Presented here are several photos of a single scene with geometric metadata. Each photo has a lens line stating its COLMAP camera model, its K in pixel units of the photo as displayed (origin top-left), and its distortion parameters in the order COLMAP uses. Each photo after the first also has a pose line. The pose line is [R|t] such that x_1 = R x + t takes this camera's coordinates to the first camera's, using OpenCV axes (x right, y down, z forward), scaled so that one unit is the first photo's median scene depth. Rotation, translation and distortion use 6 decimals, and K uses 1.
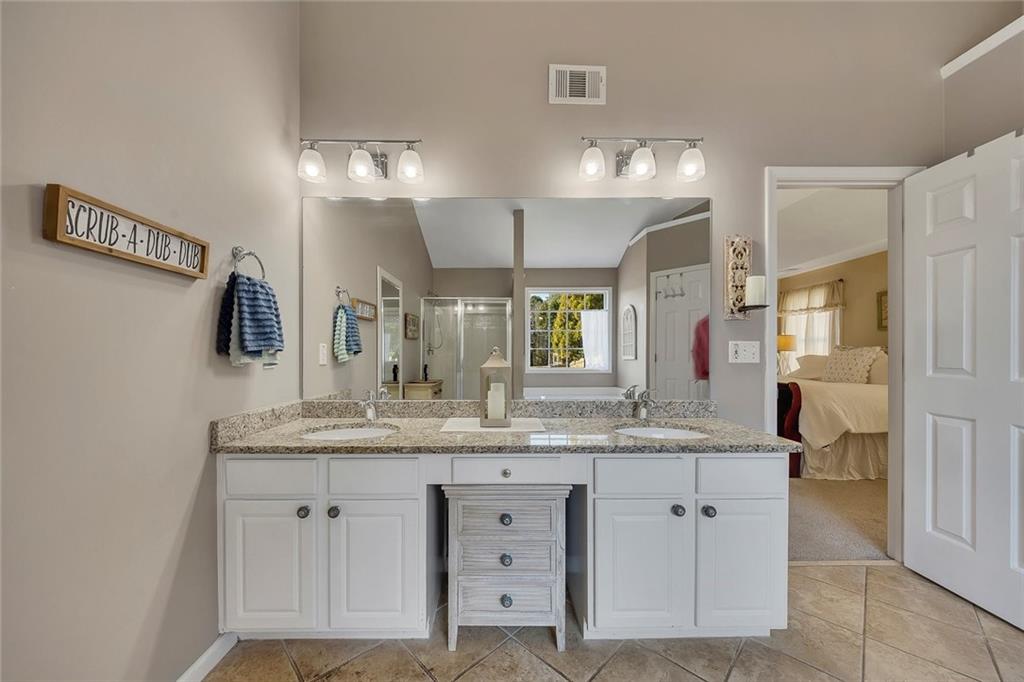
lens RADIAL K [[375.2, 0, 507.0], [0, 375.2, 353.6], [0, 0, 1]] dist [-0.000097, -0.000017]
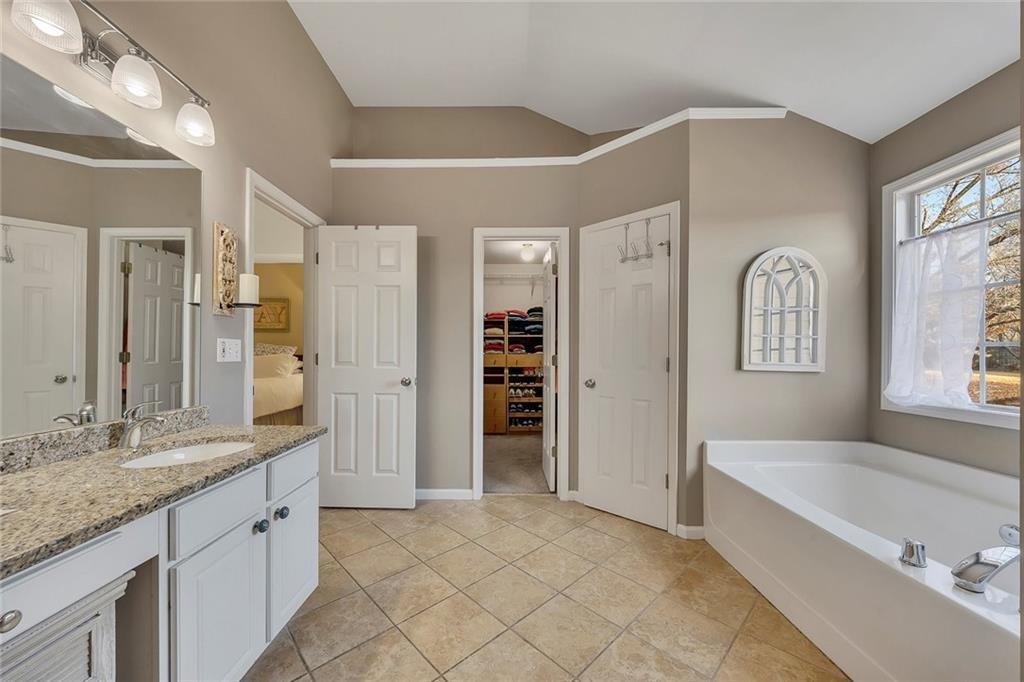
lens RADIAL K [[375.2, 0, 507.0], [0, 375.2, 353.6], [0, 0, 1]] dist [-0.000097, -0.000017]
pose [[0.010323, -0.002259, 0.999944, -0.317628], [-0.000607, 0.999997, 0.002265, 0.001221], [-0.999947, -0.000630, 0.010322, 0.294642]]
